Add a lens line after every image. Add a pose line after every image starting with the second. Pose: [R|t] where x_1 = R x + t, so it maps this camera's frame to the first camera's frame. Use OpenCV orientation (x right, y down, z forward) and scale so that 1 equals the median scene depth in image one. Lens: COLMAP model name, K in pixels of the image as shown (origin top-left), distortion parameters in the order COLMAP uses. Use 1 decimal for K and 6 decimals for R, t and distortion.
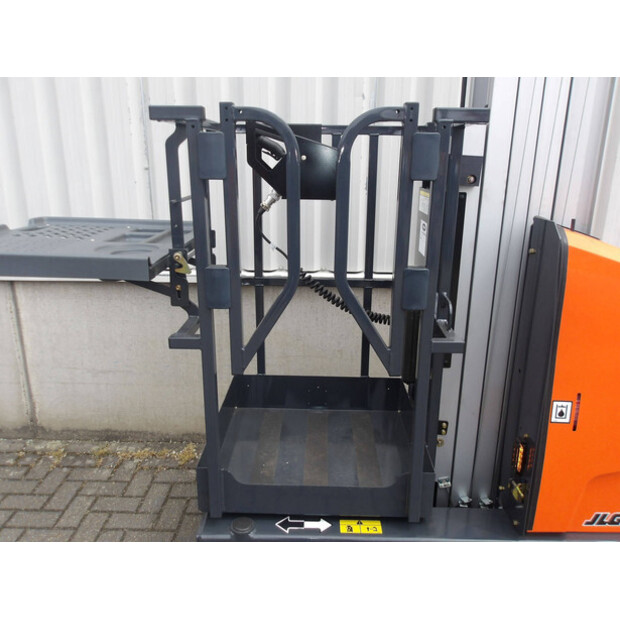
lens RADIAL K [[509.2, 0, 312.3], [0, 509.2, 307.4], [0, 0, 1]] dist [0.002277, 0.002052]
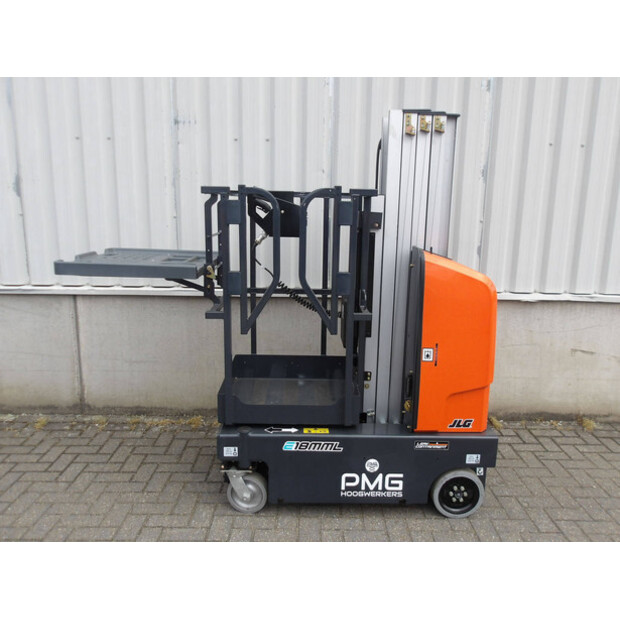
lens RADIAL K [[509.2, 0, 310.2], [0, 509.2, 308.4], [0, 0, 1]] dist [0.002277, 0.002052]
pose [[0.999546, 0.000962, 0.030128, 0.020499], [0.001603, 0.996378, -0.085025, 0.140755], [-0.030101, 0.085035, 0.995923, -0.551748]]
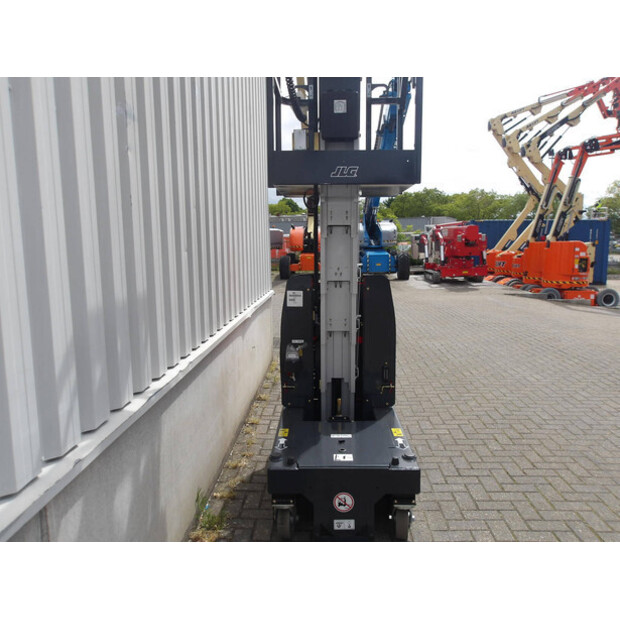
lens RADIAL K [[509.2, 0, 313.6], [0, 509.2, 305.5], [0, 0, 1]] dist [0.002277, 0.002052]
pose [[0.008292, -0.137452, 0.990474, -1.457180], [0.285915, 0.949482, 0.129370, -0.314164], [-0.958219, 0.282118, 0.047172, 0.869105]]
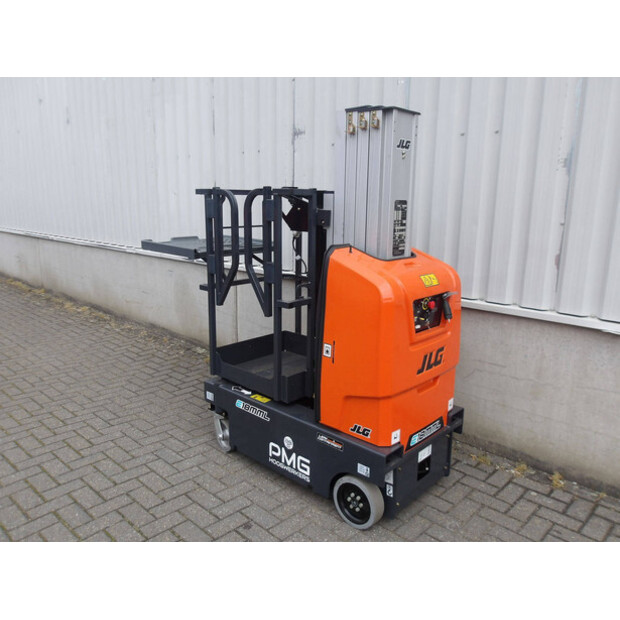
lens RADIAL K [[509.2, 0, 307.5], [0, 509.2, 307.5], [0, 0, 1]] dist [0.002277, 0.002052]
pose [[0.740433, 0.142220, -0.656911, 1.155765], [-0.195059, 0.980763, -0.007526, 0.060862], [0.643204, 0.133709, 0.753930, -0.303681]]
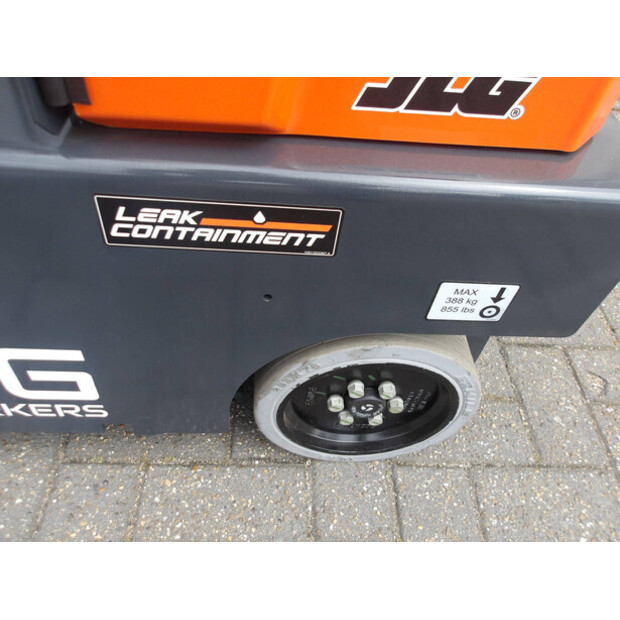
lens RADIAL K [[509.2, 0, 313.1], [0, 509.2, 308.3], [0, 0, 1]] dist [0.002277, 0.002052]
pose [[0.994188, 0.016170, 0.106440, 0.389232], [-0.071314, 0.839573, 0.538546, 0.302665], [-0.080656, -0.543007, 0.835846, 0.603085]]
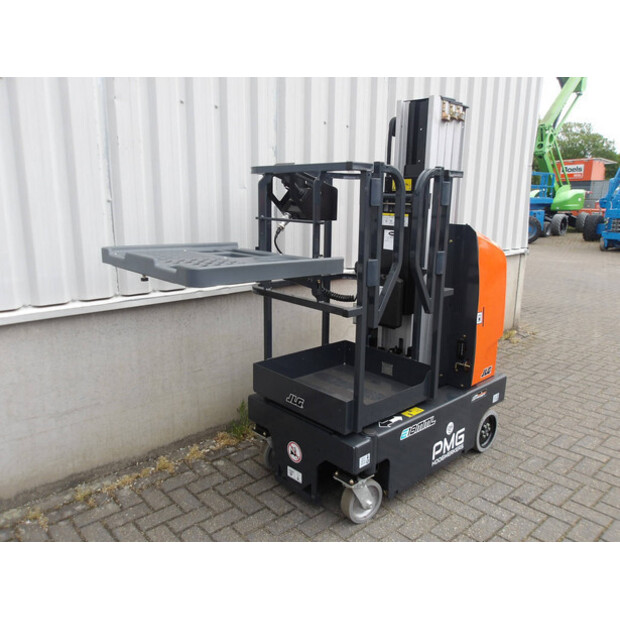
lens RADIAL K [[509.2, 0, 311.0], [0, 509.2, 308.5], [0, 0, 1]] dist [0.002277, 0.002052]
pose [[0.719876, -0.148548, 0.678020, -0.984496], [0.186536, 0.982298, 0.017162, 0.006000], [-0.668568, 0.114120, 0.734843, -0.031716]]
